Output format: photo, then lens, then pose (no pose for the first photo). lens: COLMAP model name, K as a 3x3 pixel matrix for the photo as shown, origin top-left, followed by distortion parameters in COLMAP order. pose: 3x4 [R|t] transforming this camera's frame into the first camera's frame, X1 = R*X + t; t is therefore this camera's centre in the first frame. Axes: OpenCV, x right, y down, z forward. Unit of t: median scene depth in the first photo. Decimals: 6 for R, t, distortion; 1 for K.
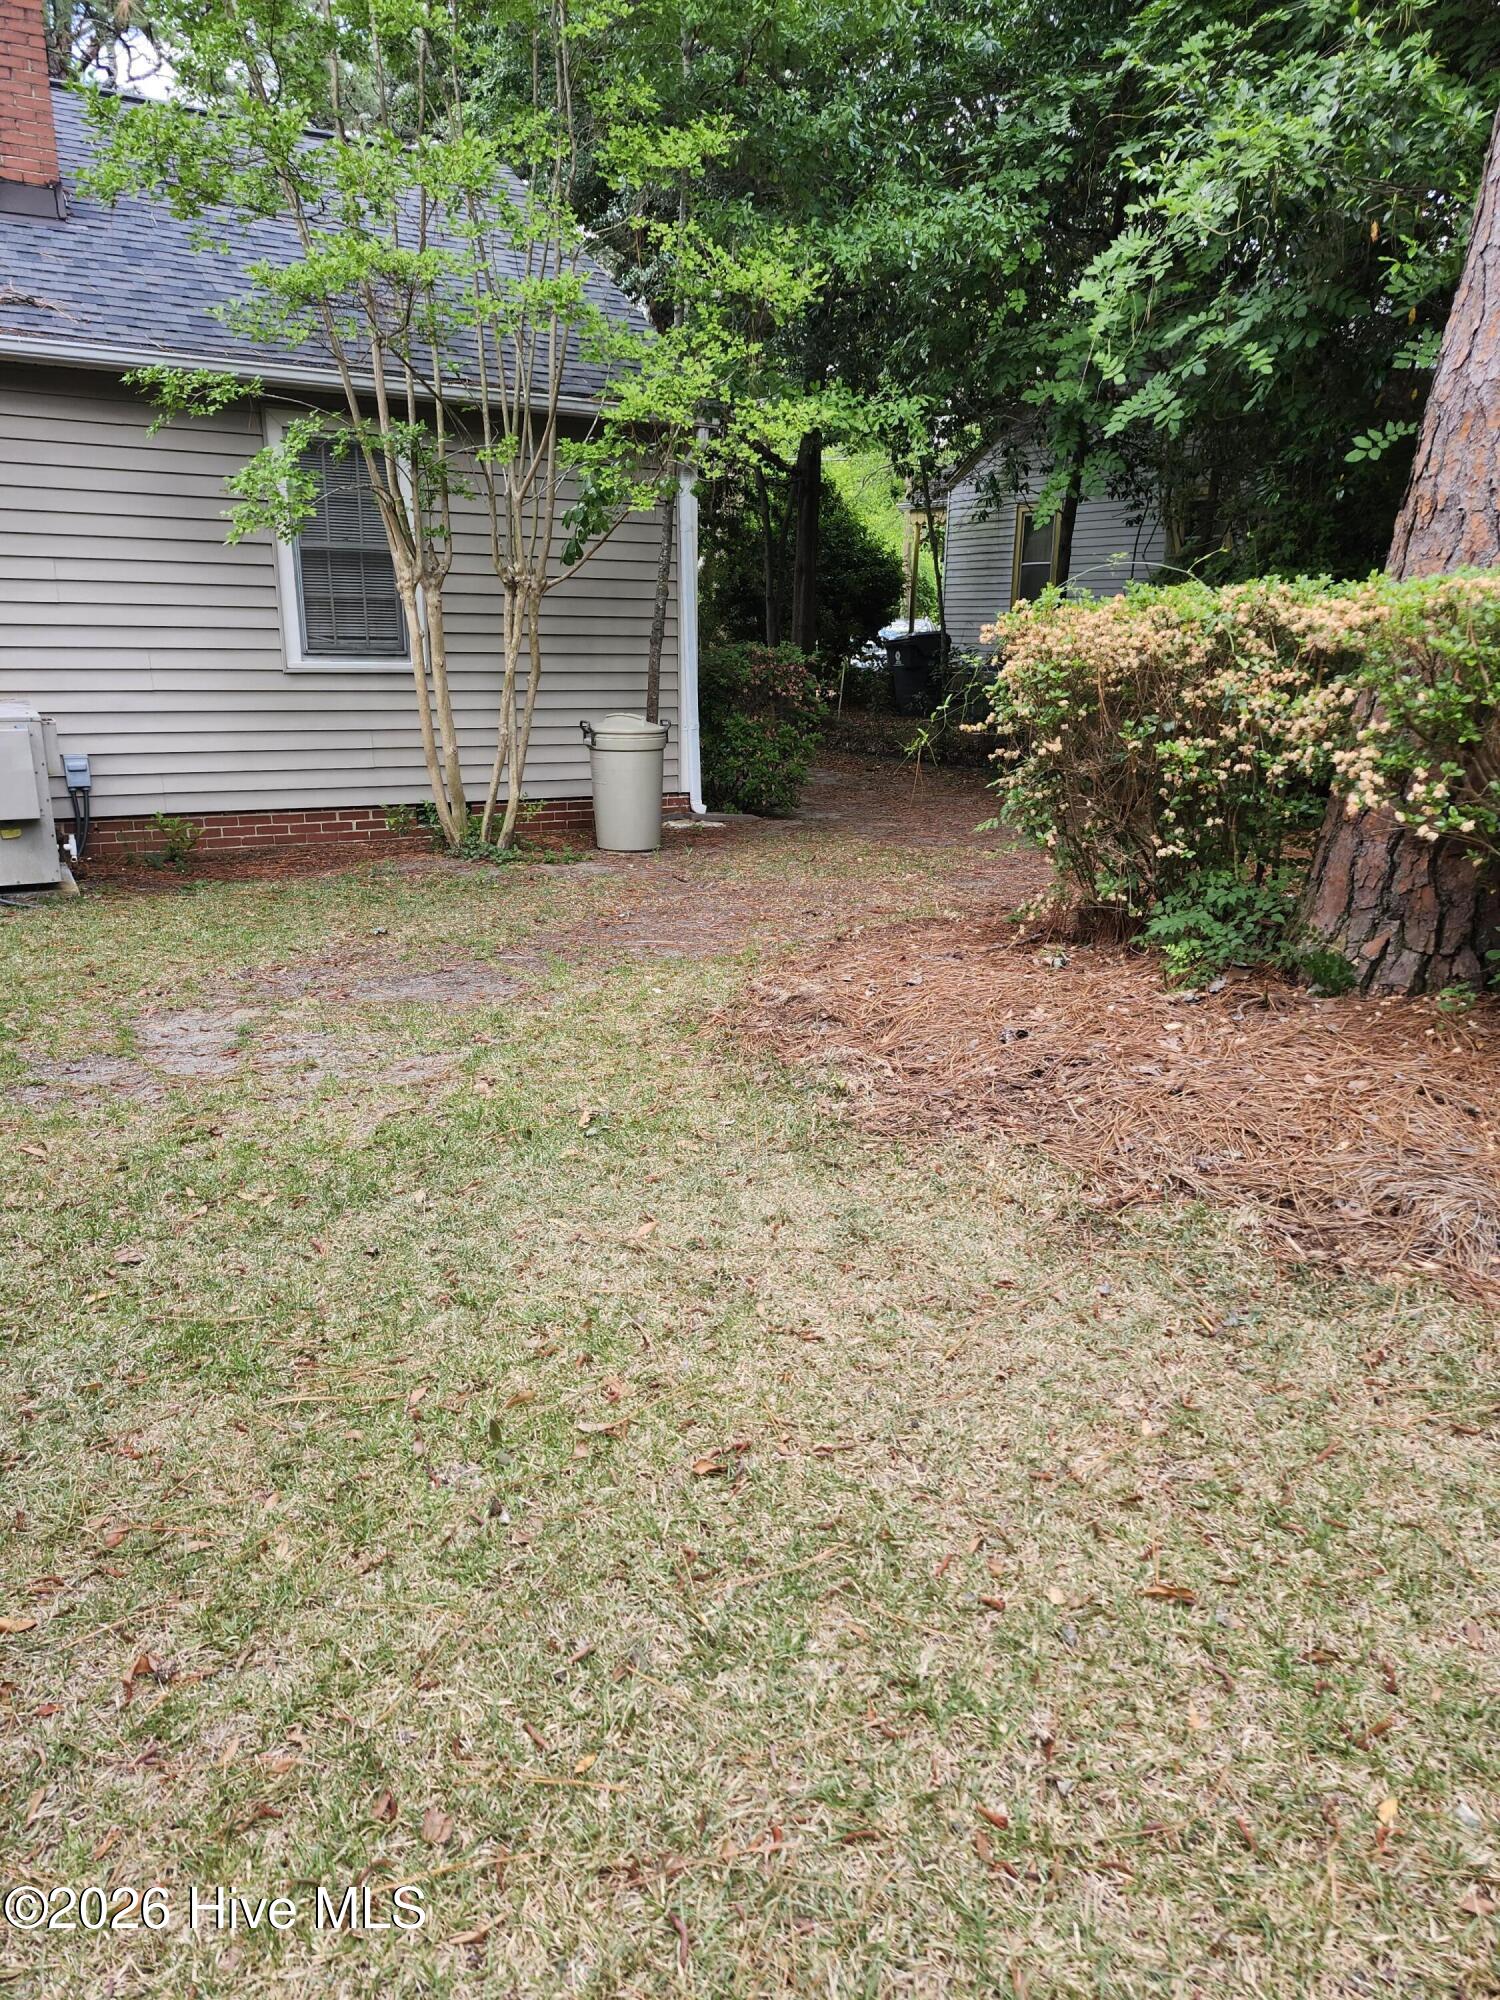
lens RADIAL K [[1372.1, 0, 765.1], [0, 1372.1, 993.0], [0, 0, 1]] dist [0.091303, -0.082999]
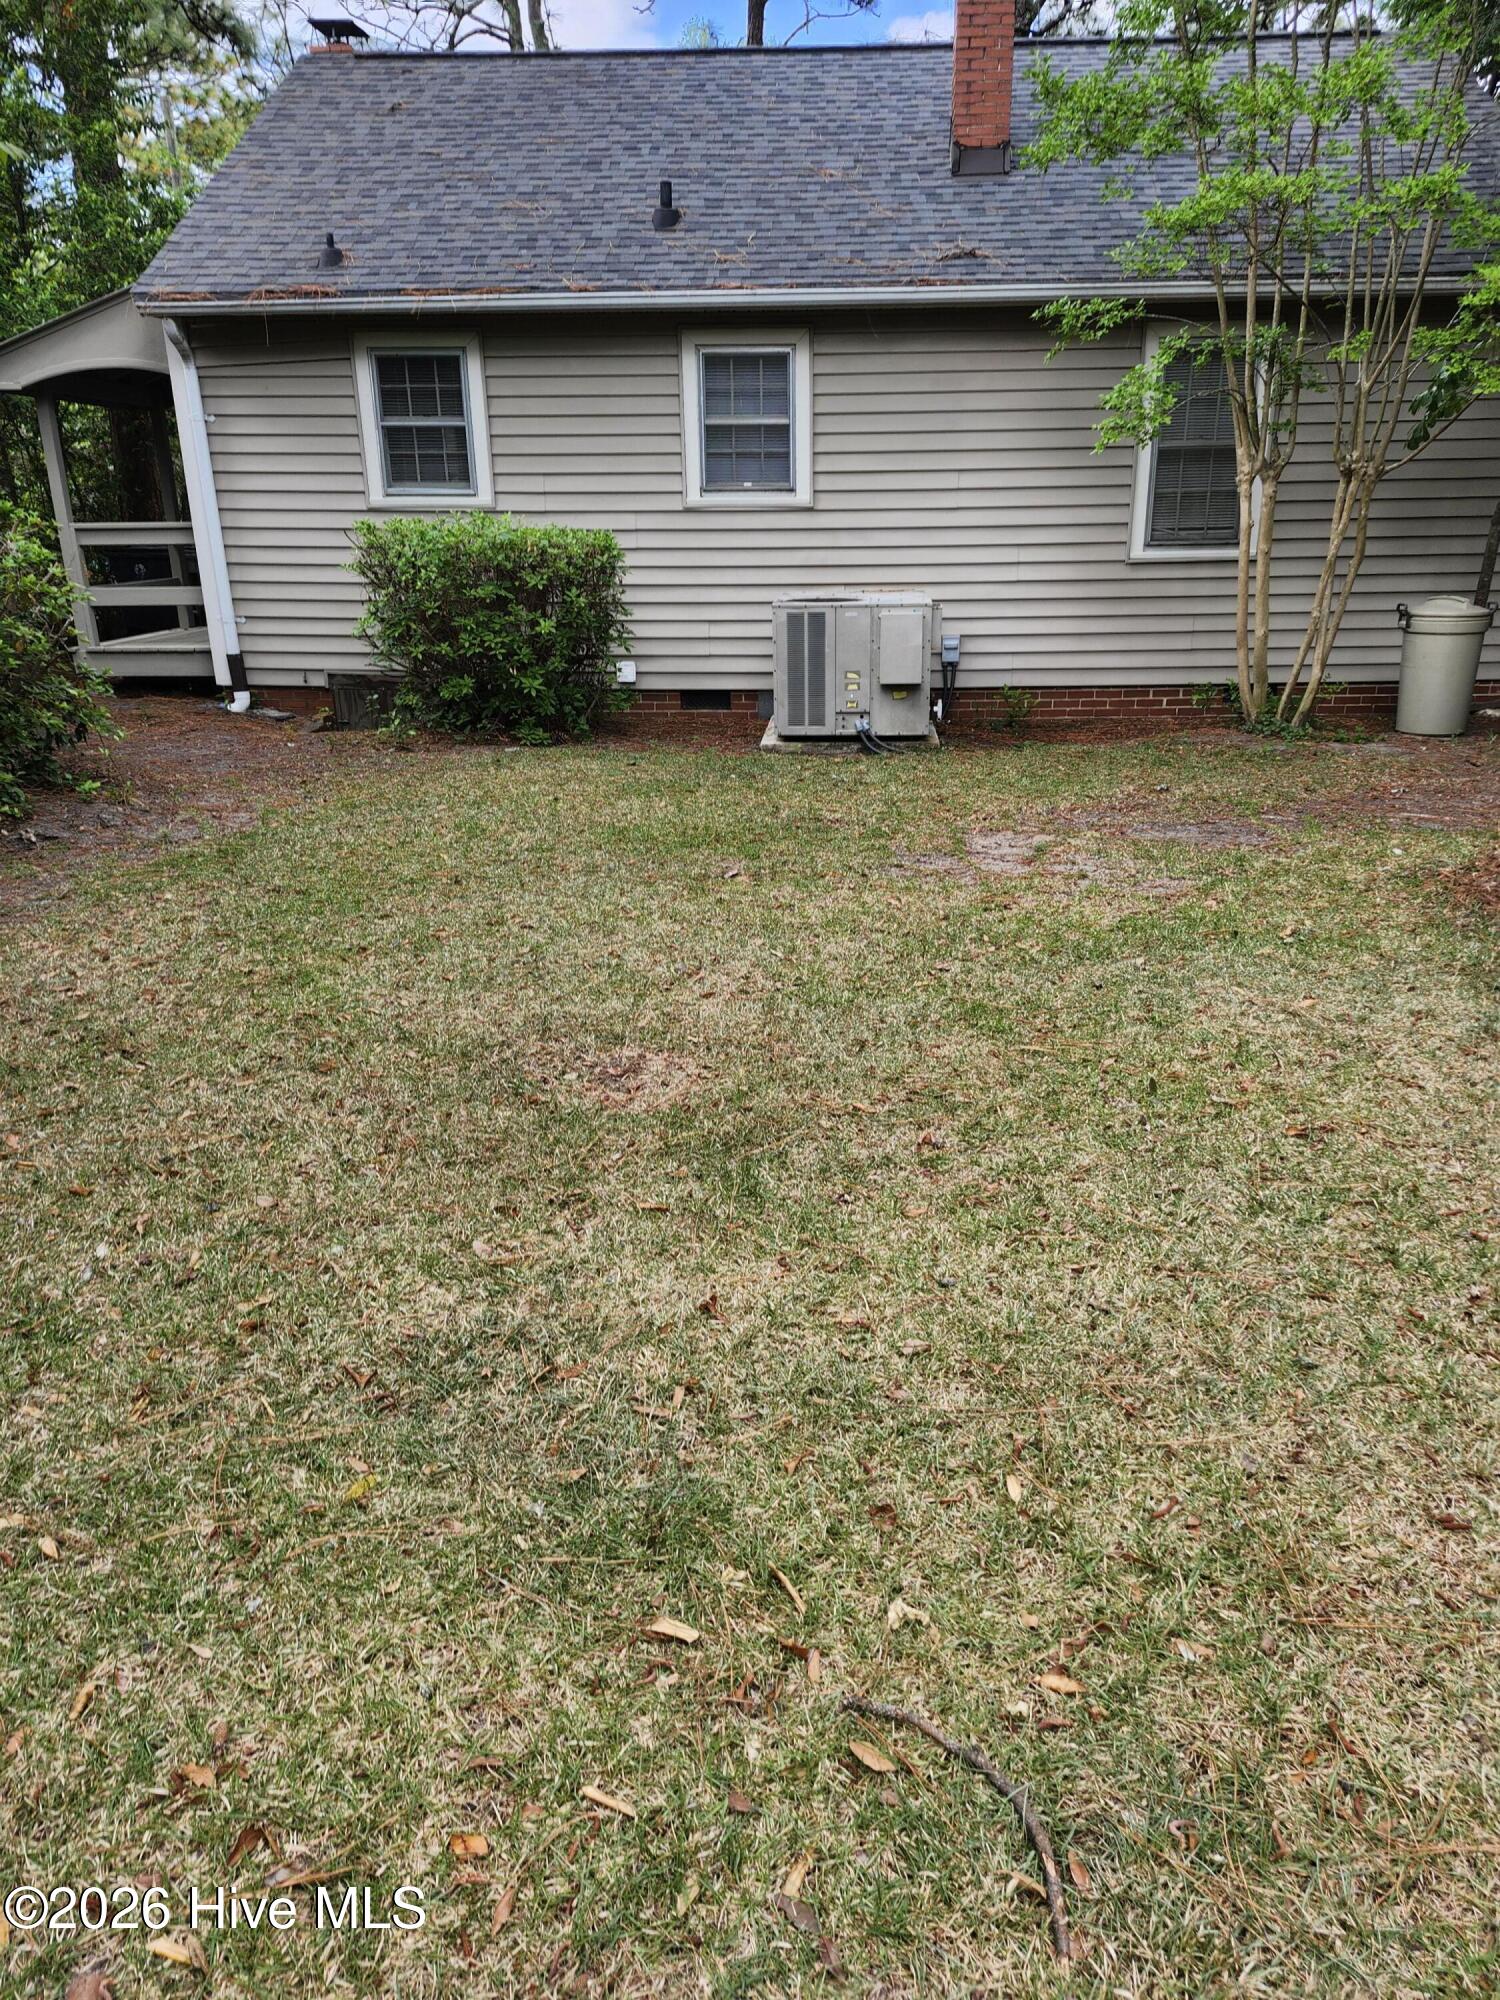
lens RADIAL K [[1372.1, 0, 765.1], [0, 1372.1, 993.0], [0, 0, 1]] dist [0.091303, -0.082999]
pose [[0.836409, 0.156098, -0.525407, 0.069958], [-0.116981, 0.987341, 0.107113, 0.034223], [0.535476, -0.028128, 0.844082, -0.148851]]
